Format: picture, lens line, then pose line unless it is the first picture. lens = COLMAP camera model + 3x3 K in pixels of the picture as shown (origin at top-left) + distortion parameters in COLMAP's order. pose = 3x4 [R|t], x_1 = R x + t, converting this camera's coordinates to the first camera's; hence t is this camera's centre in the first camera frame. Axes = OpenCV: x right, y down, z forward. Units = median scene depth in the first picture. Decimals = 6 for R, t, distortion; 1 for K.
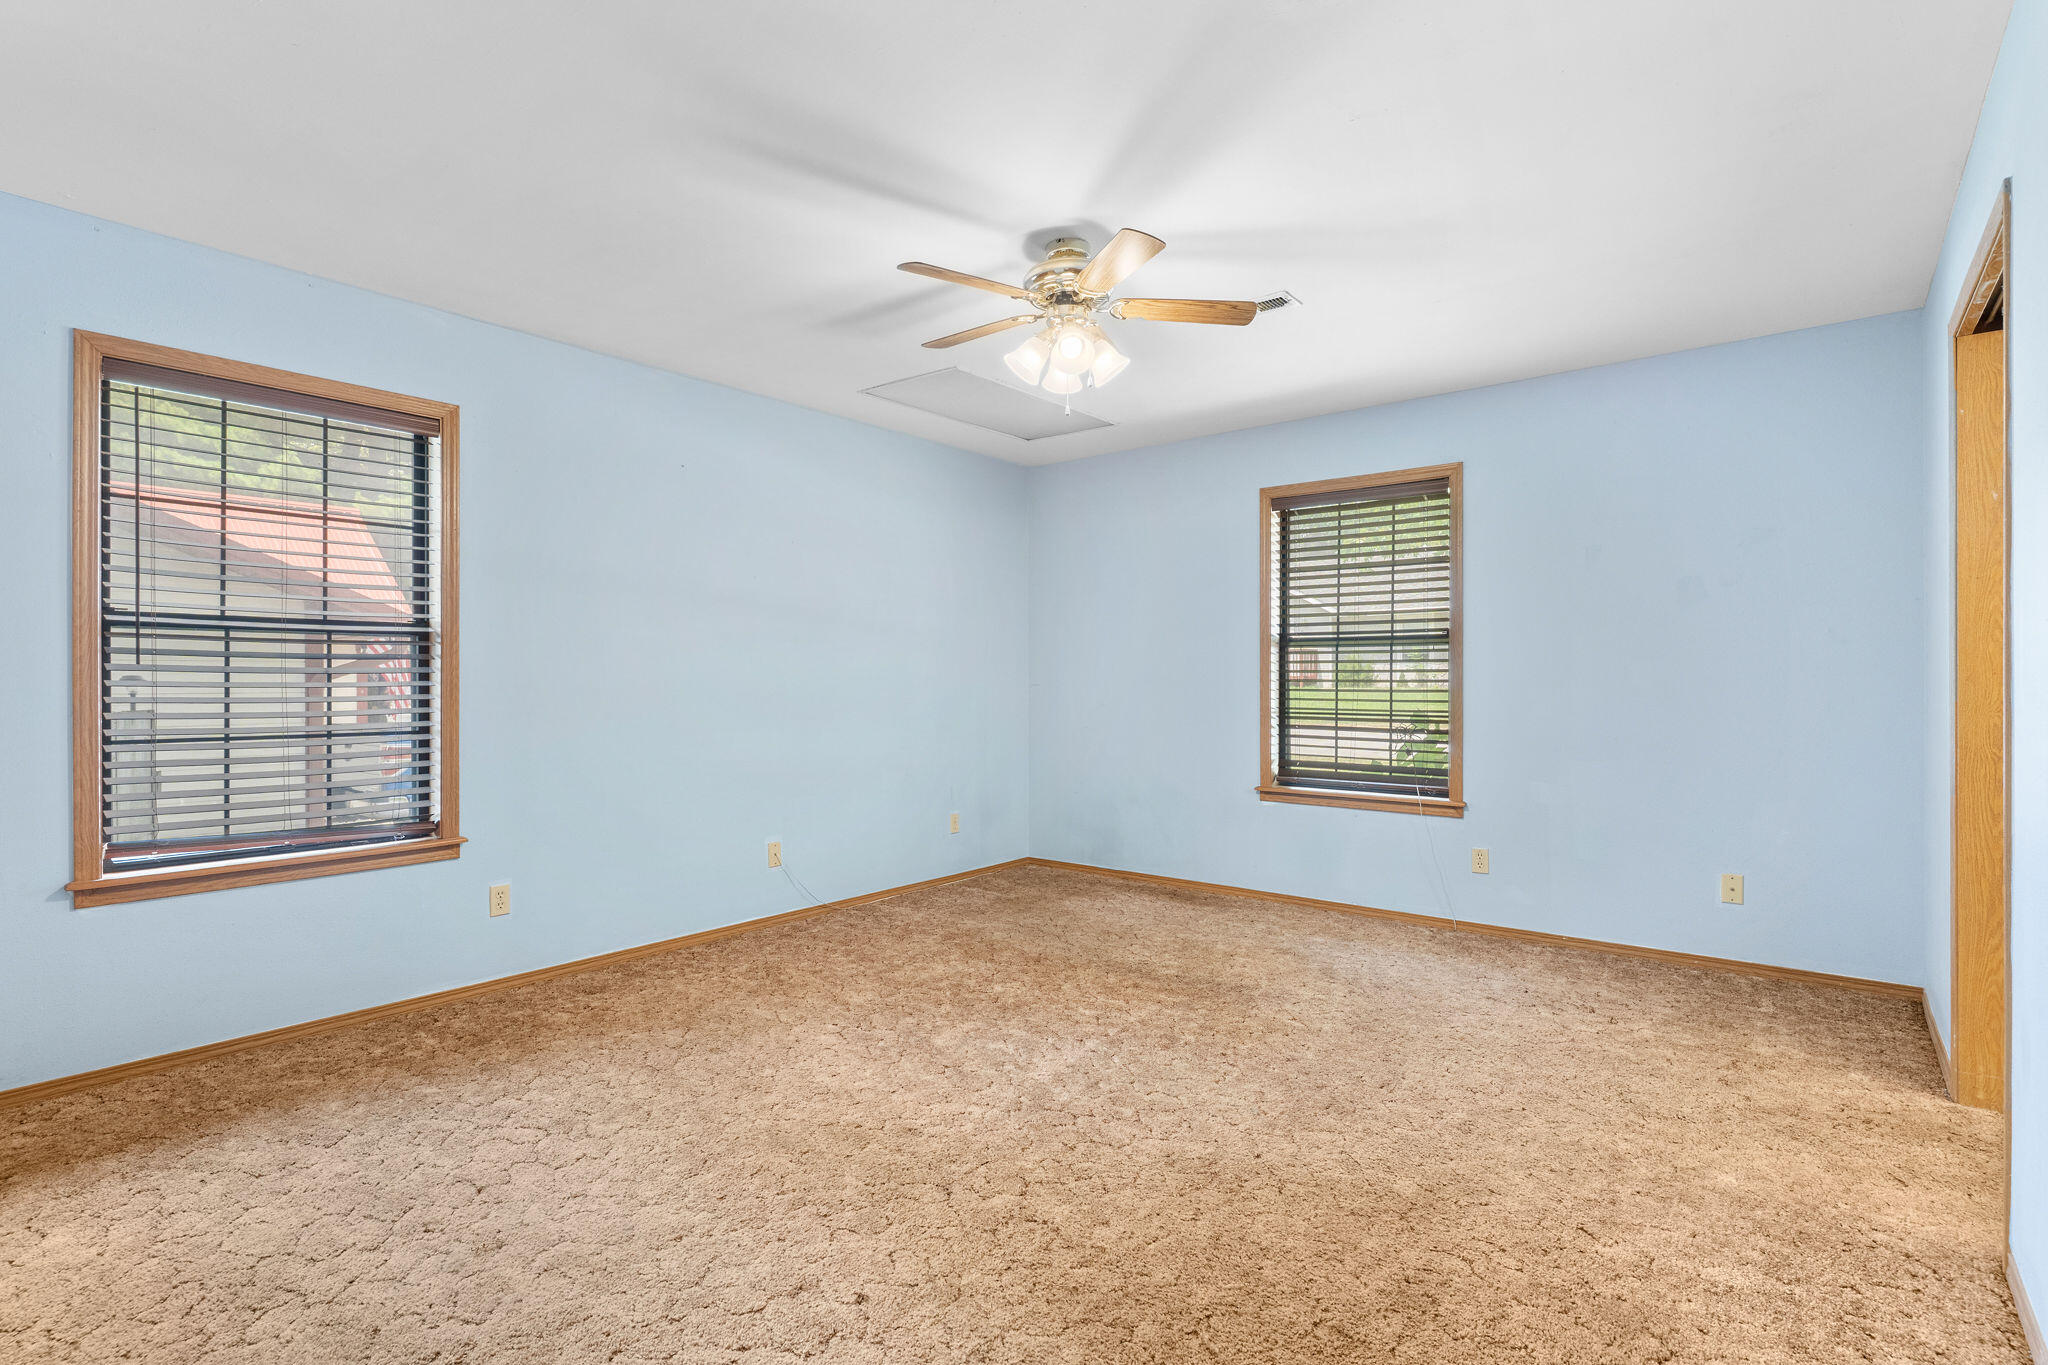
lens RADIAL K [[970.7, 0, 1024.0], [0, 970.7, 682.5], [0, 0, 1]] dist [0.002869, 0.000093]
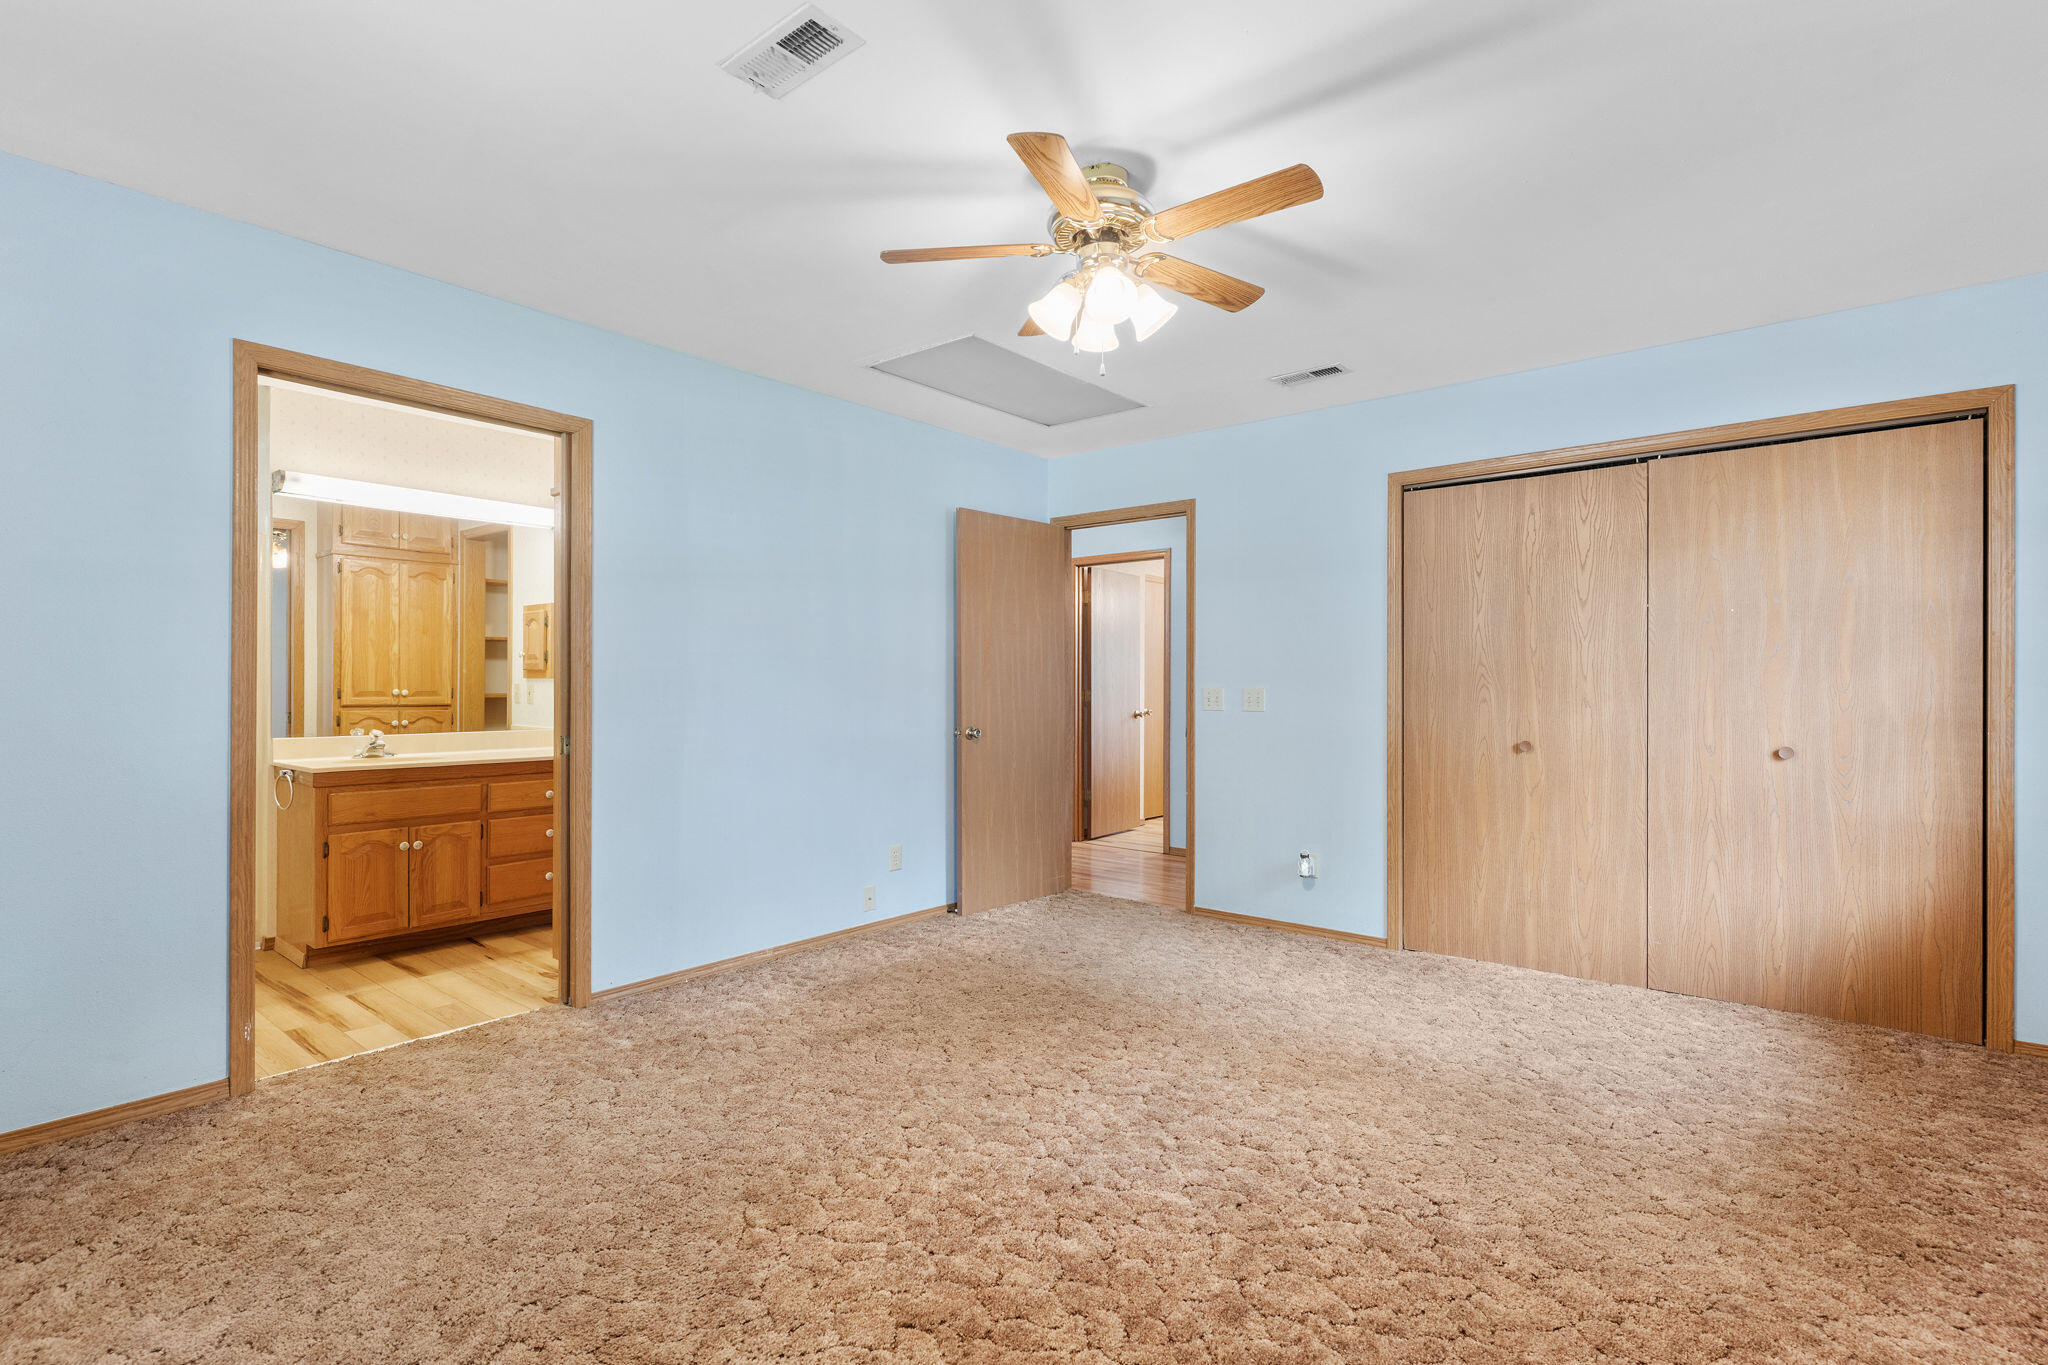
lens RADIAL K [[970.7, 0, 1024.0], [0, 970.7, 682.5], [0, 0, 1]] dist [0.002869, 0.000093]
pose [[-0.999987, -0.001813, 0.004723, 0.118841], [-0.001819, 0.999997, -0.001345, -0.008844], [-0.004721, -0.001353, -0.999988, 1.992122]]
